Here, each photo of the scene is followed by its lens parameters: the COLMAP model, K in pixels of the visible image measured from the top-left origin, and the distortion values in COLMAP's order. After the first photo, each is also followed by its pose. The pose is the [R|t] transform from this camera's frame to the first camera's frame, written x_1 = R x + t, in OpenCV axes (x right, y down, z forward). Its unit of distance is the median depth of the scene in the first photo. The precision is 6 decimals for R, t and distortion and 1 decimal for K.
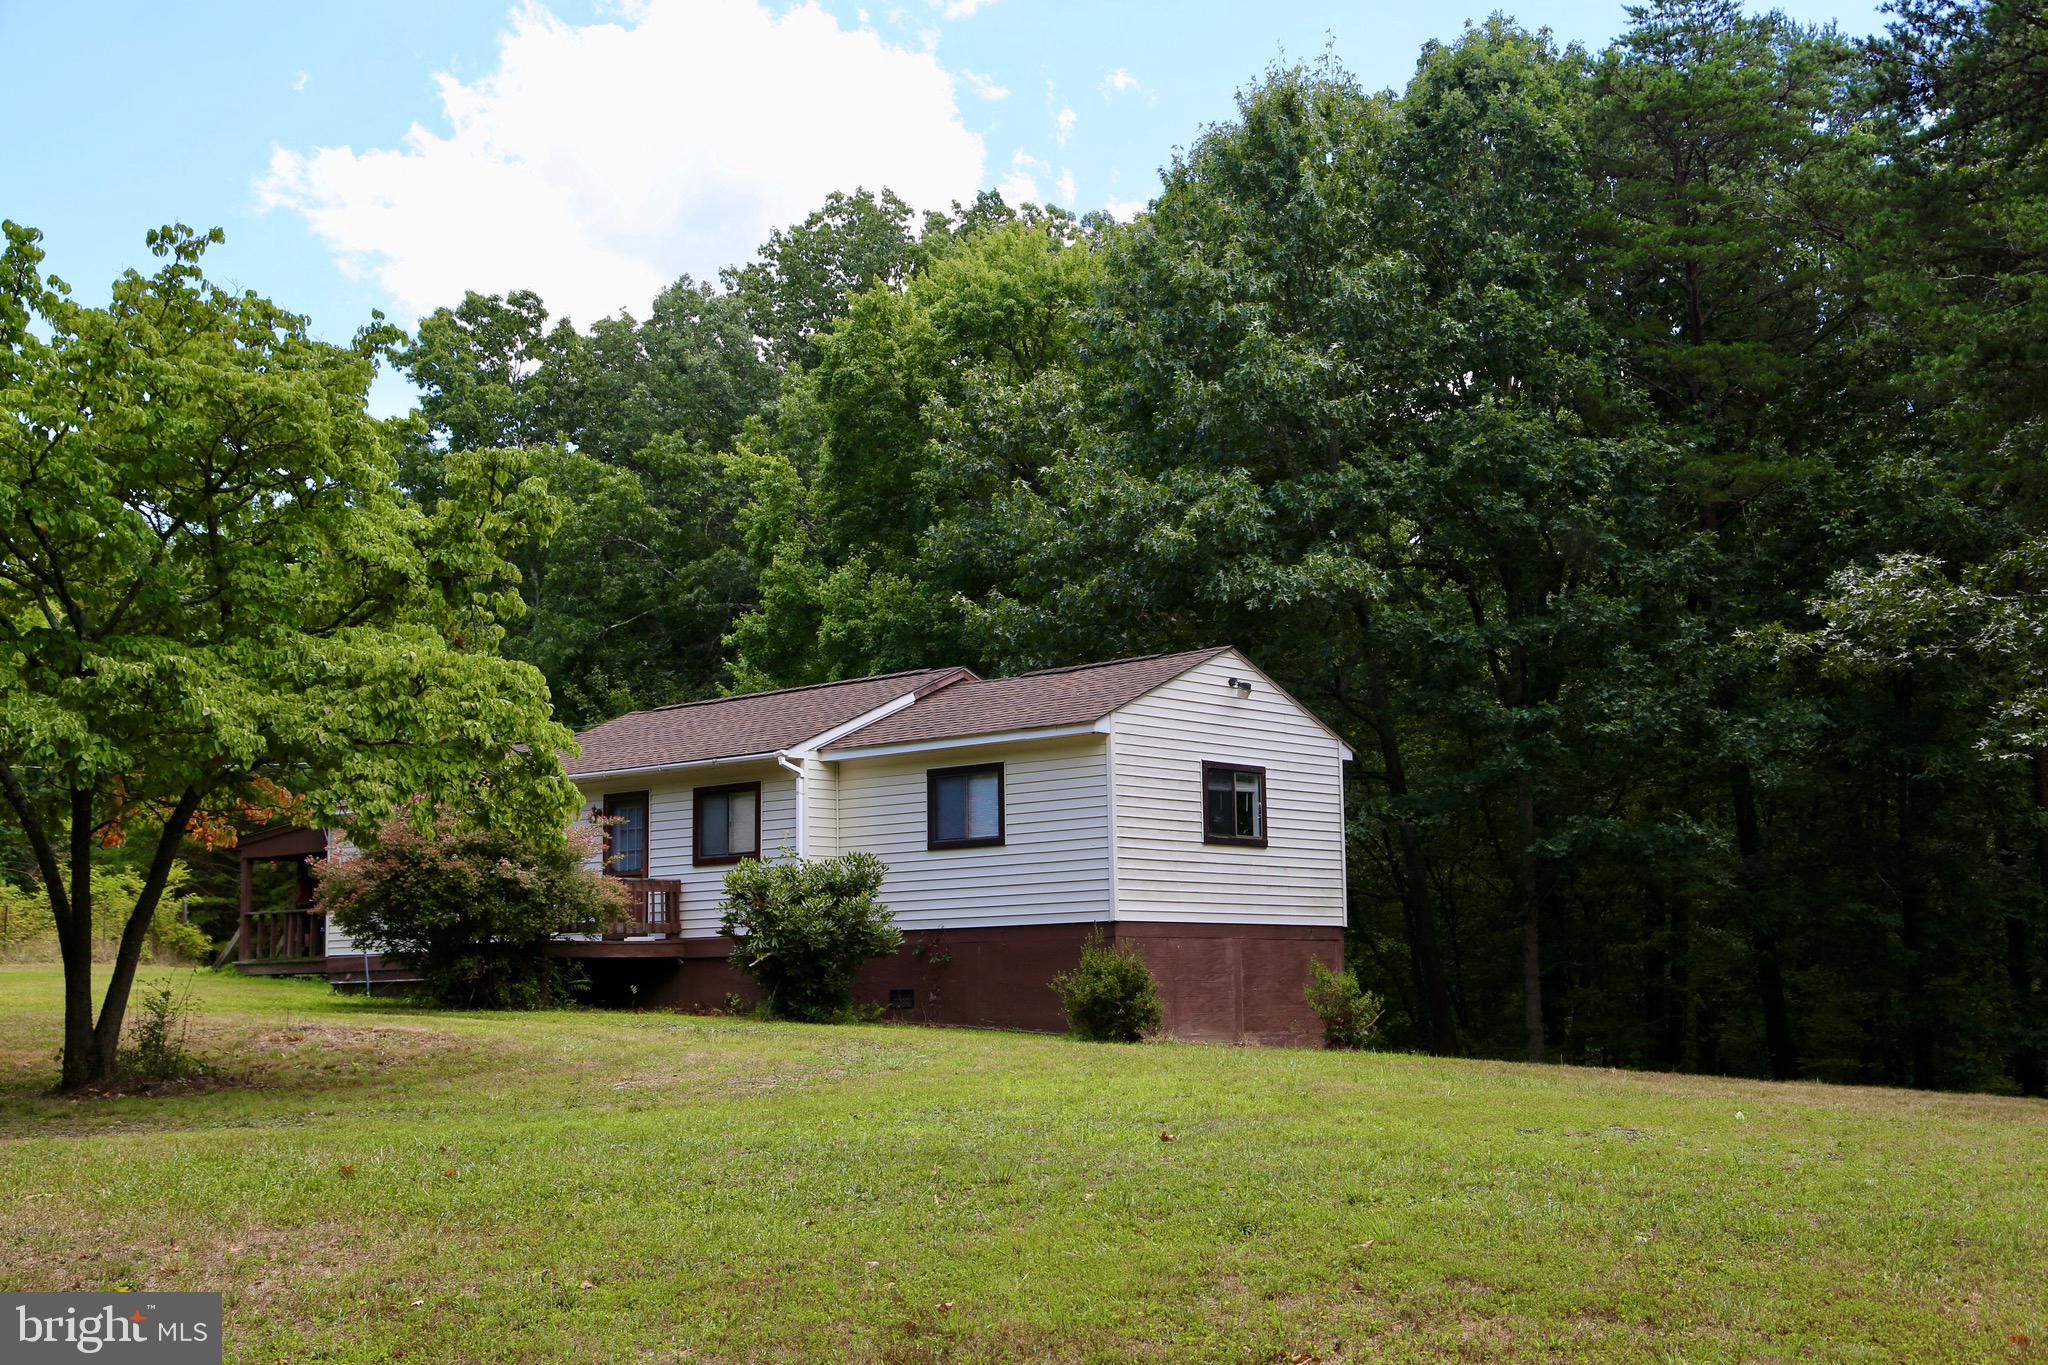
lens RADIAL K [[2469.4, 0, 1024.0], [0, 2469.4, 682.5], [0, 0, 1]] dist [-0.011169, 0.561528]
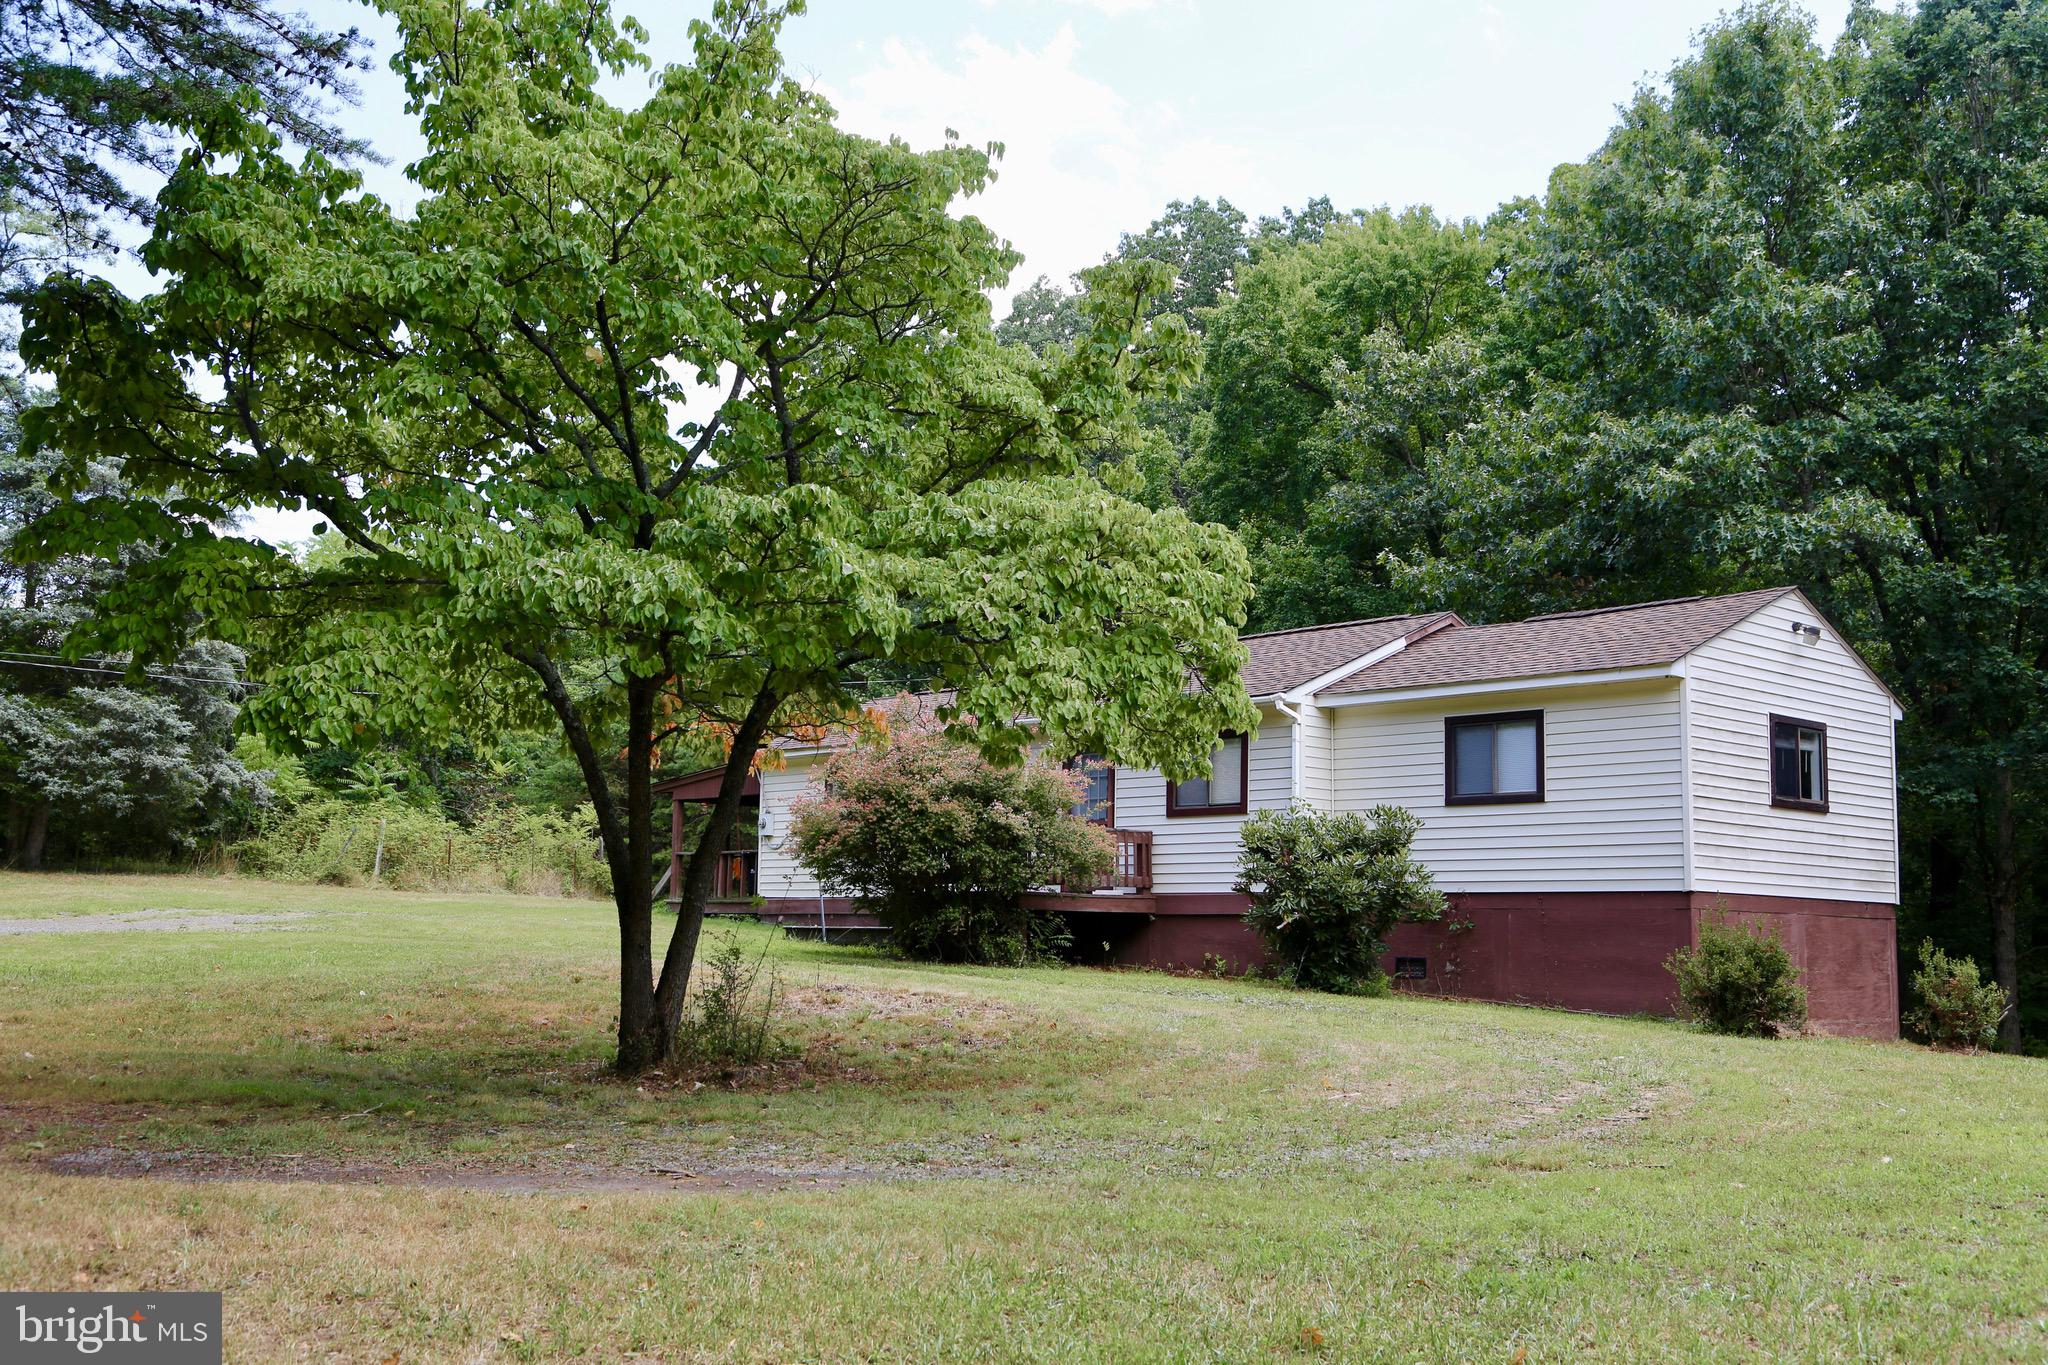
lens RADIAL K [[2062.2, 0, 1024.0], [0, 2062.2, 682.5], [0, 0, 1]] dist [0.063015, -0.002521]
pose [[0.995030, 0.019572, -0.097633, -0.121266], [-0.019262, 0.999806, 0.004117, 0.022551], [0.097695, -0.002216, 0.995214, 0.227500]]
